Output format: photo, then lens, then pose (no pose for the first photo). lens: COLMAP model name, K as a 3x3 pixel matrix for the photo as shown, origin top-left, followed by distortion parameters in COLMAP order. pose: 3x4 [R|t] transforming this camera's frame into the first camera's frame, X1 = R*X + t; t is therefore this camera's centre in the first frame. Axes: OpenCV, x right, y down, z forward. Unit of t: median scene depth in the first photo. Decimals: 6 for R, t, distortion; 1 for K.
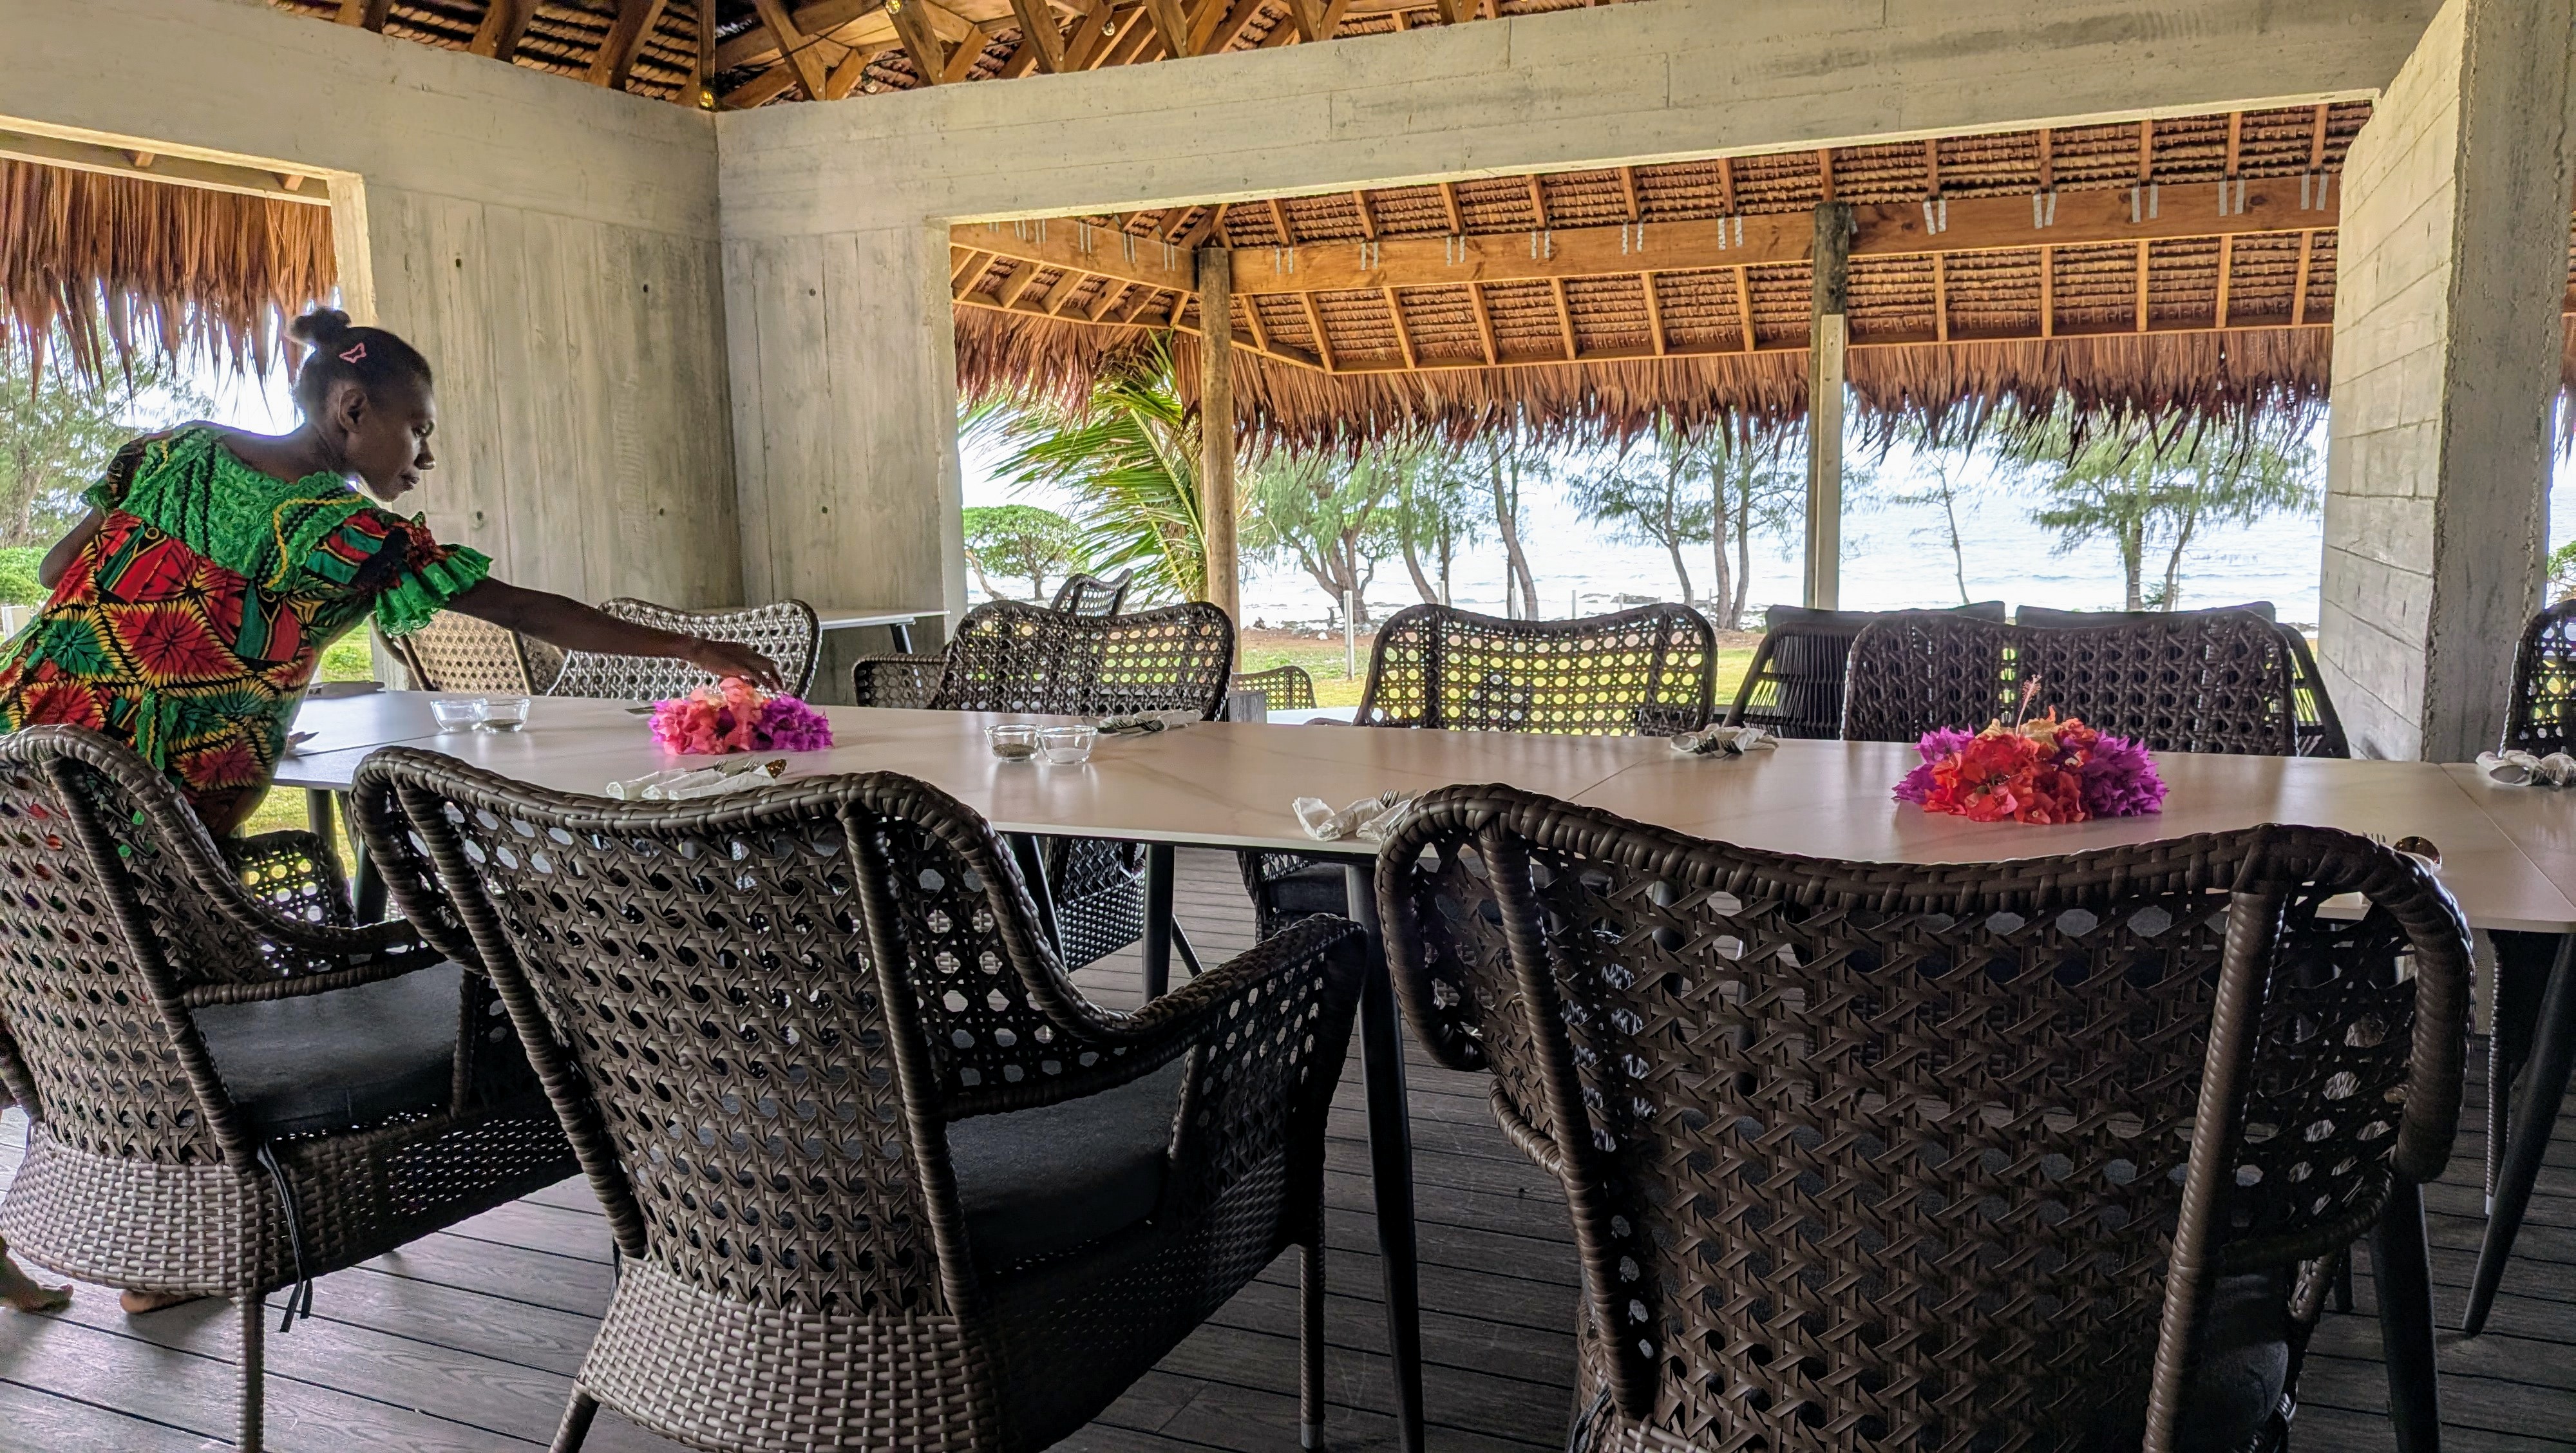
lens RADIAL K [[2045.1, 0, 1460.0], [0, 2045.1, 786.9], [0, 0, 1]] dist [0.079481, -0.162979]
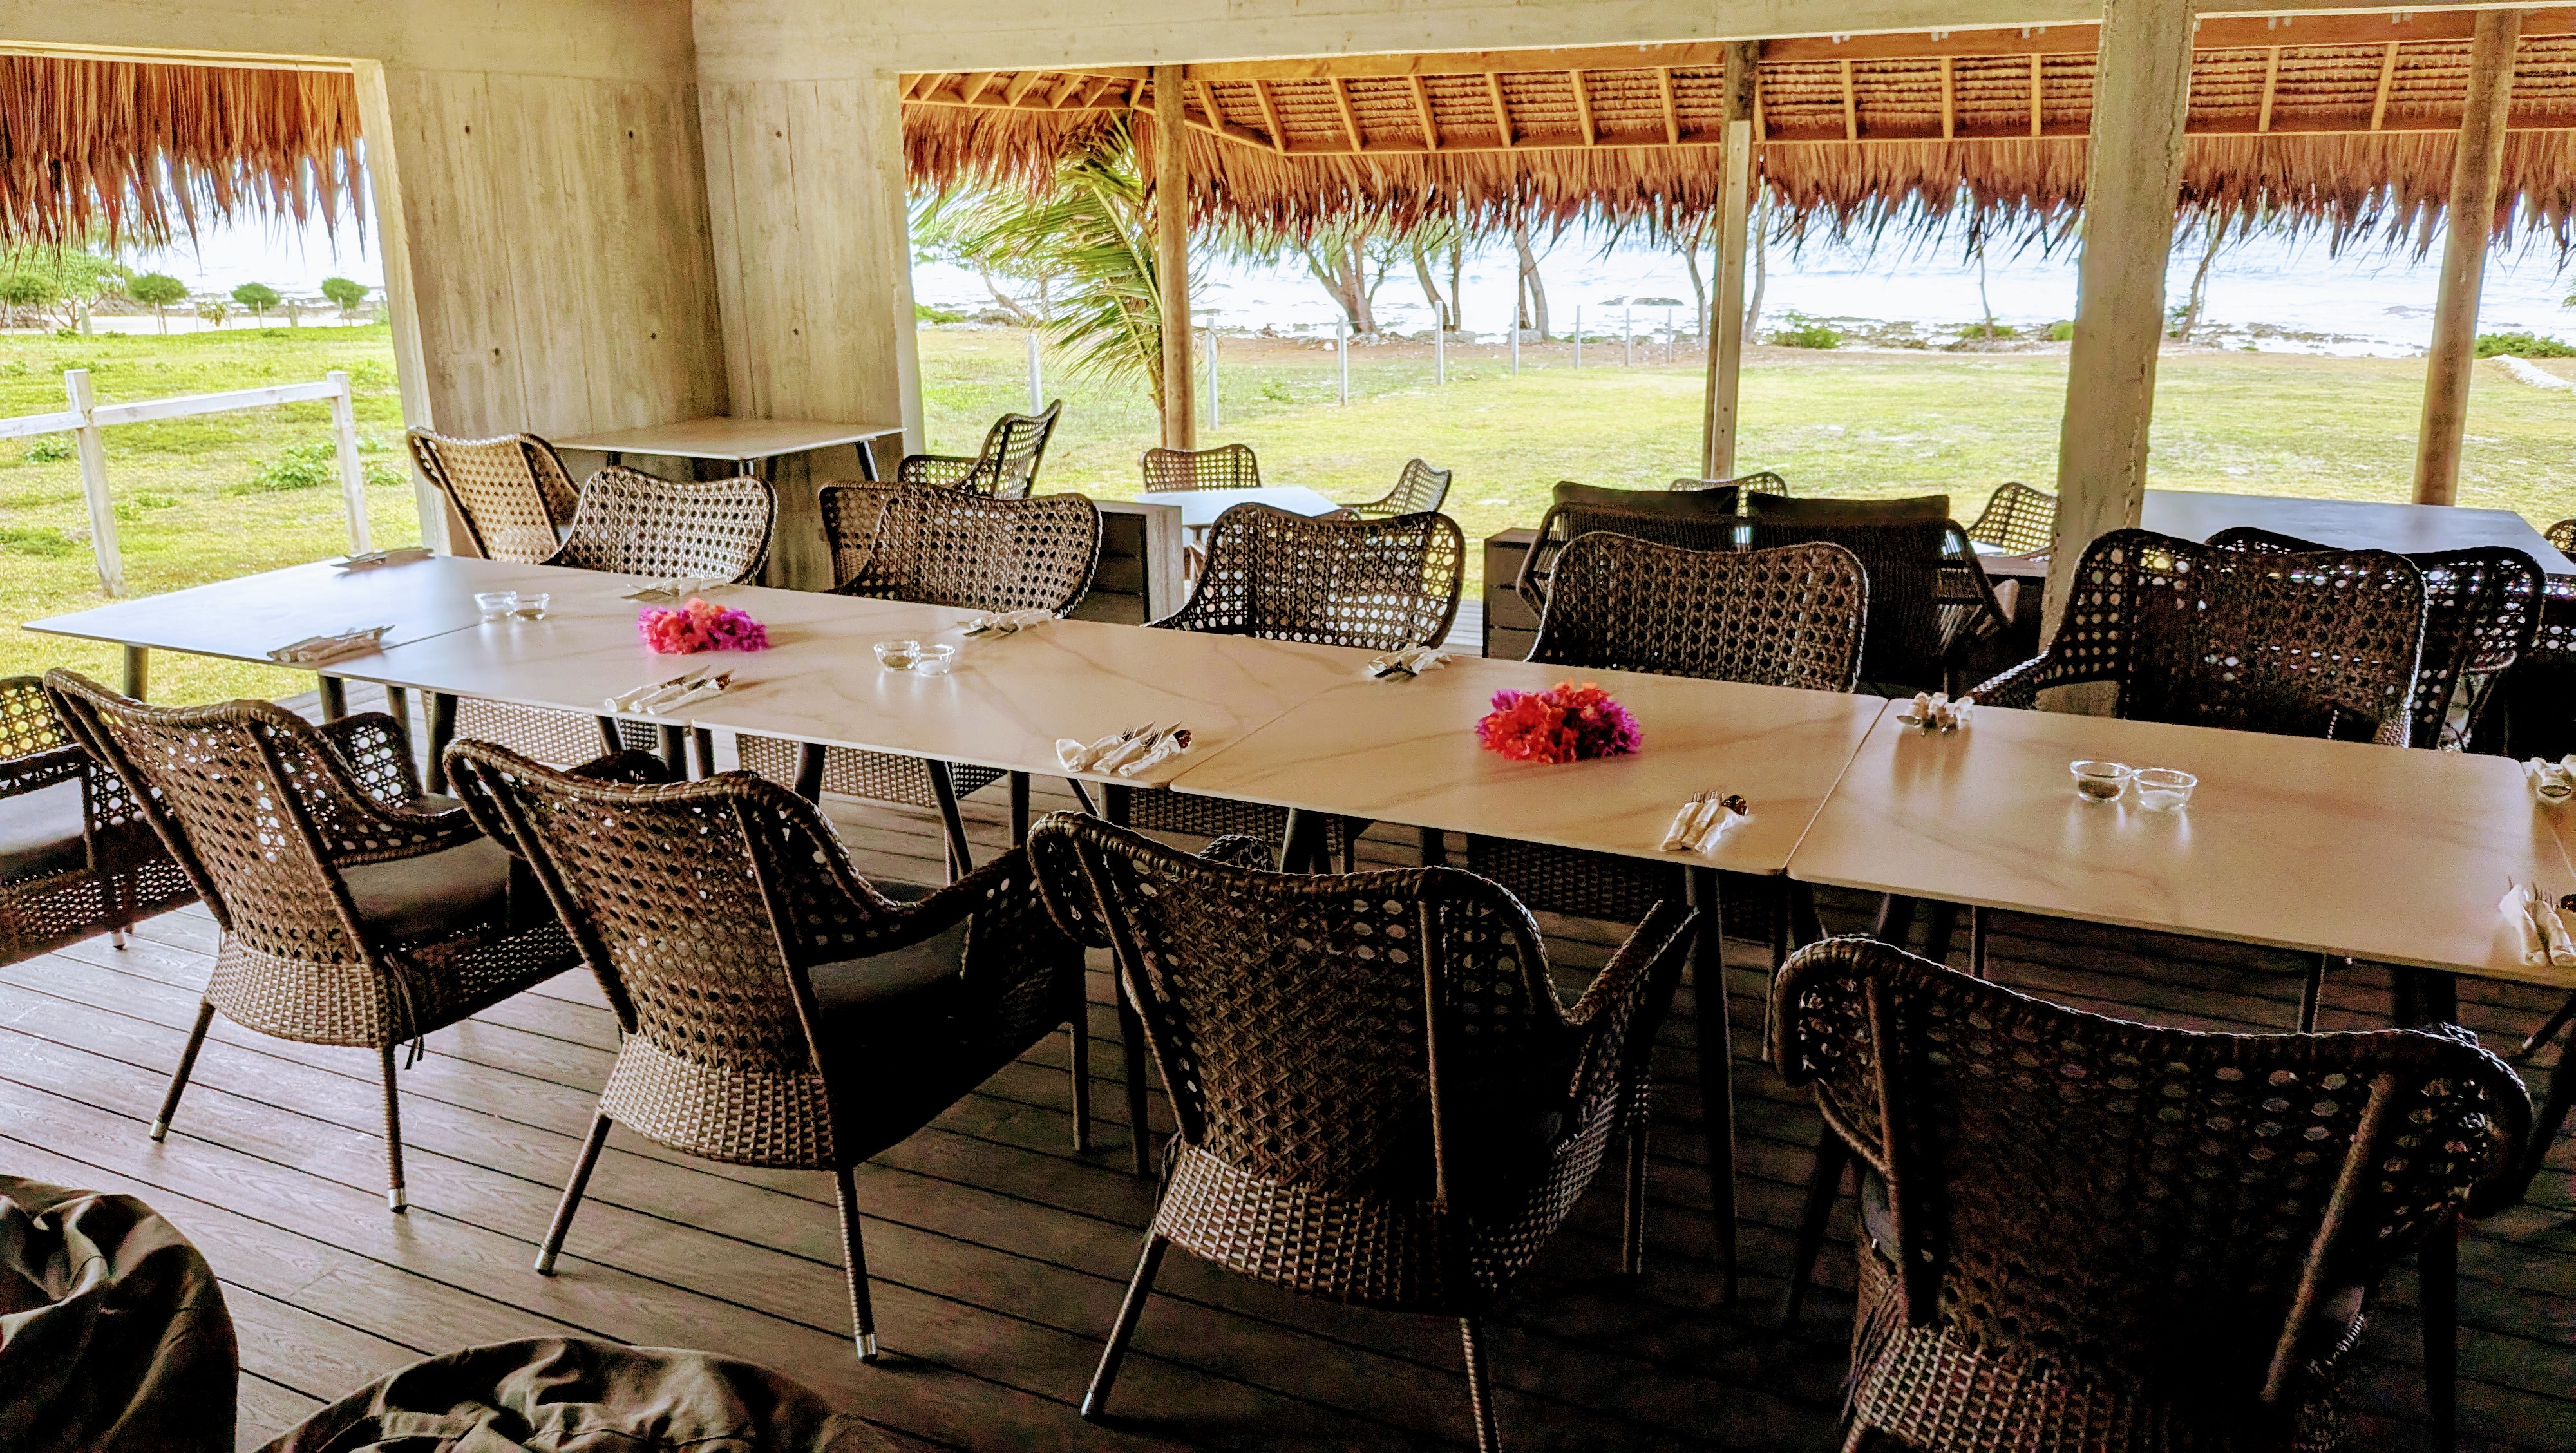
lens RADIAL K [[2045.1, 0, 1460.0], [0, 2045.1, 786.9], [0, 0, 1]] dist [0.079481, -0.162979]
pose [[0.999796, 0.017770, -0.009613, 0.049912], [-0.016172, 0.989090, 0.146424, -0.039863], [0.012110, -0.146239, 0.989175, -0.107419]]
